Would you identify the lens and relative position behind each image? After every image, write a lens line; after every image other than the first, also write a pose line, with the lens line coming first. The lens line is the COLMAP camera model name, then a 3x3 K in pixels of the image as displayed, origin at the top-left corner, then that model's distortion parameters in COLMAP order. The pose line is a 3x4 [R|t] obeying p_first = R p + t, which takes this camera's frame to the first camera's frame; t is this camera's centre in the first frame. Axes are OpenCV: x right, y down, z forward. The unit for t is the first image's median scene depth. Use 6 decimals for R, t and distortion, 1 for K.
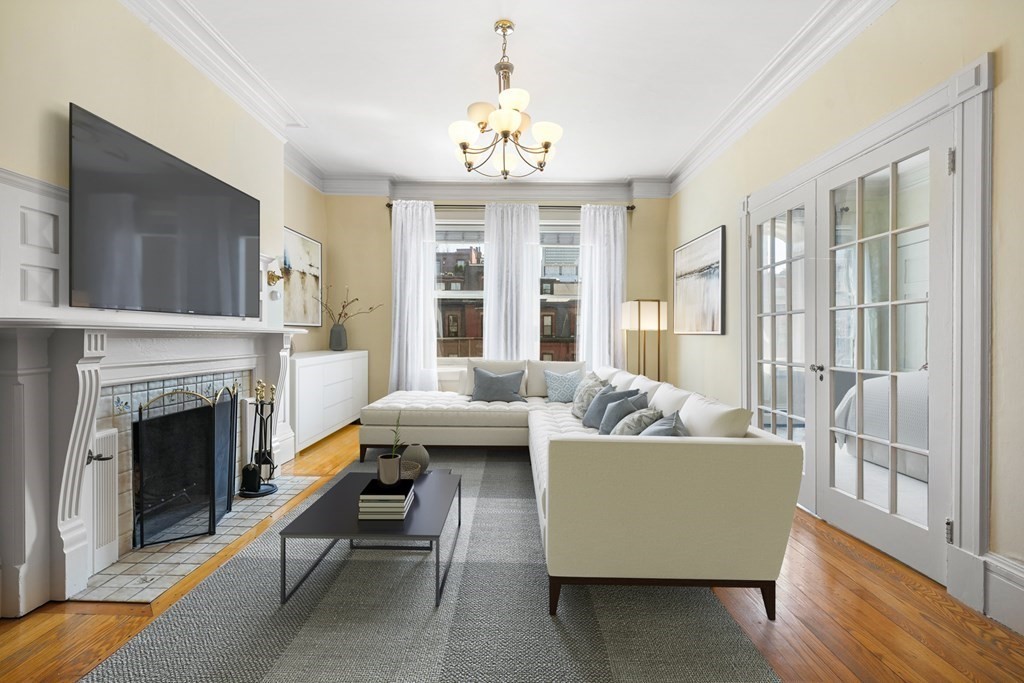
lens RADIAL K [[440.7, 0, 504.3], [0, 440.7, 338.6], [0, 0, 1]] dist [-0.003513, -0.000391]
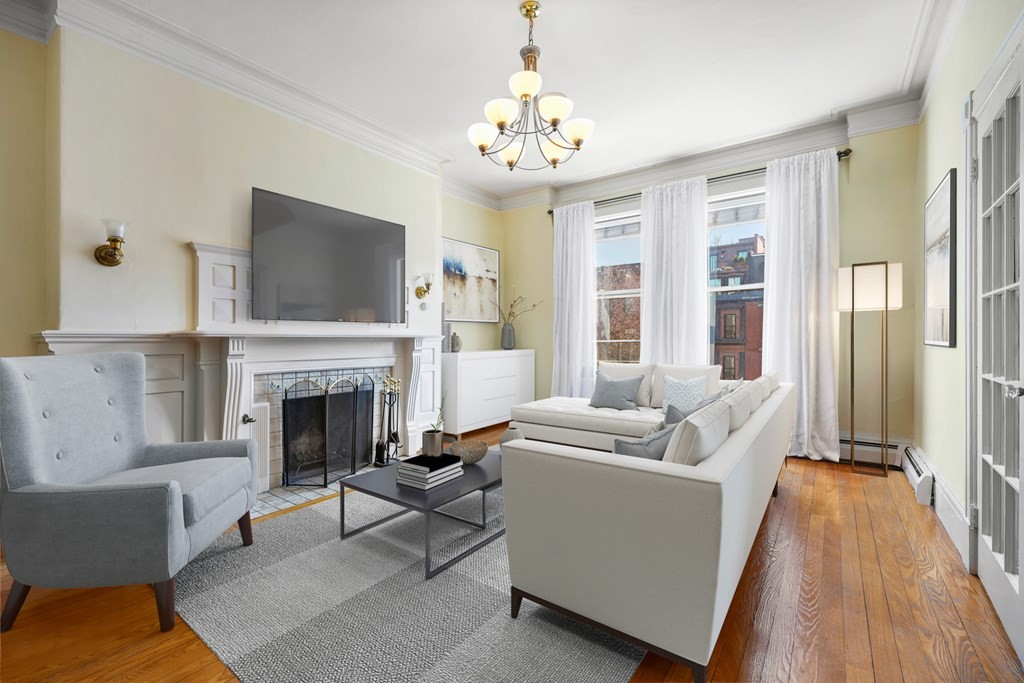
lens RADIAL K [[440.7, 0, 511.6], [0, 440.7, 339.3], [0, 0, 1]] dist [-0.003513, -0.000391]
pose [[0.806491, -0.013877, -0.591083, 0.432426], [0.010548, 0.999903, -0.009083, 0.006975], [0.591152, 0.001091, 0.806560, 0.178168]]
